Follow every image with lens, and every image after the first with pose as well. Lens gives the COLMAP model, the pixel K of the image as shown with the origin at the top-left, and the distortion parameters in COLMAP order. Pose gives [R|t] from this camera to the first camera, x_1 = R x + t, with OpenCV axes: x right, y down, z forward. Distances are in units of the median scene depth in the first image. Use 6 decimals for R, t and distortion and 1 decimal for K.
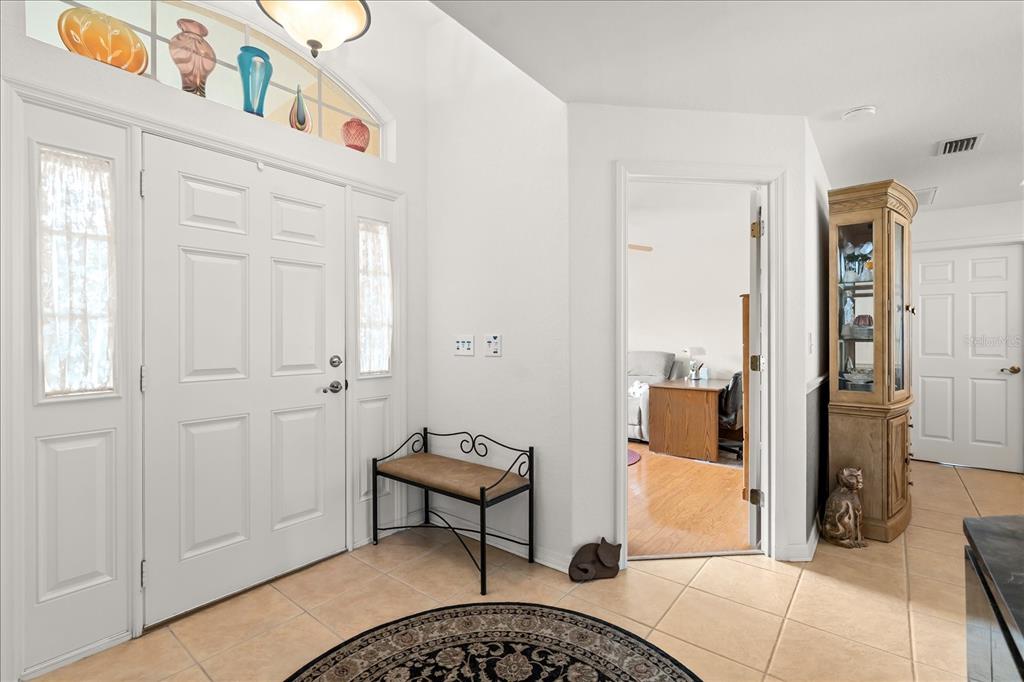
lens RADIAL K [[455.0, 0, 512.0], [0, 455.0, 341.1], [0, 0, 1]] dist [-0.006802, 0.001215]
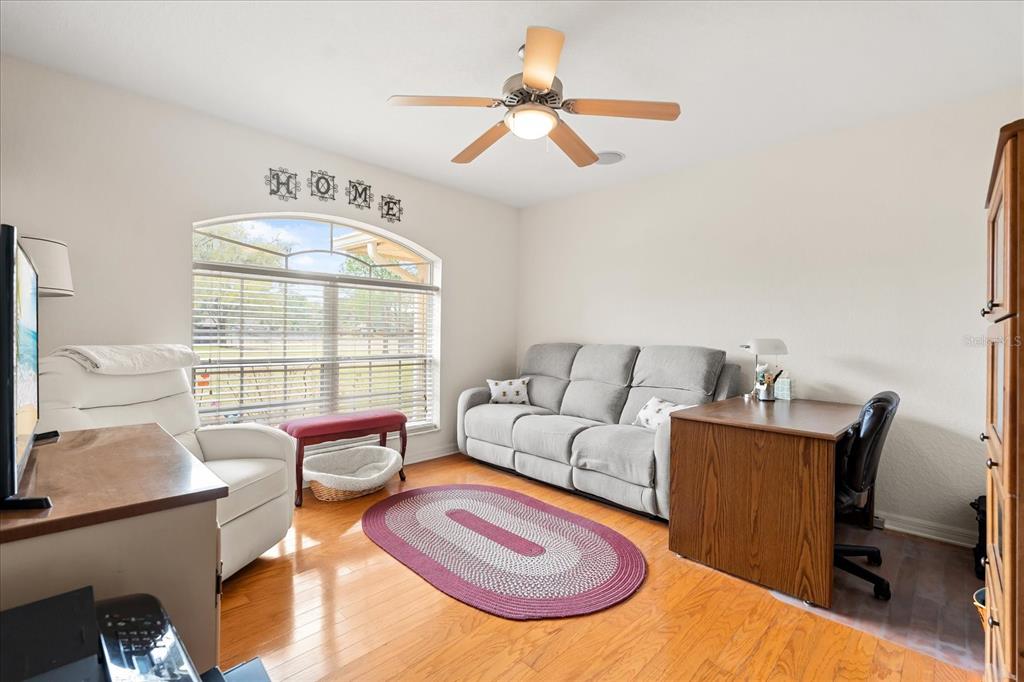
lens RADIAL K [[435.9, 0, 511.7], [0, 435.9, 339.4], [0, 0, 1]] dist [-0.004016, -0.000318]
pose [[0.994947, 0.016008, -0.099120, 0.168533], [-0.016015, 0.999871, 0.000727, 0.019348], [0.099119, 0.000864, 0.995075, 0.495231]]
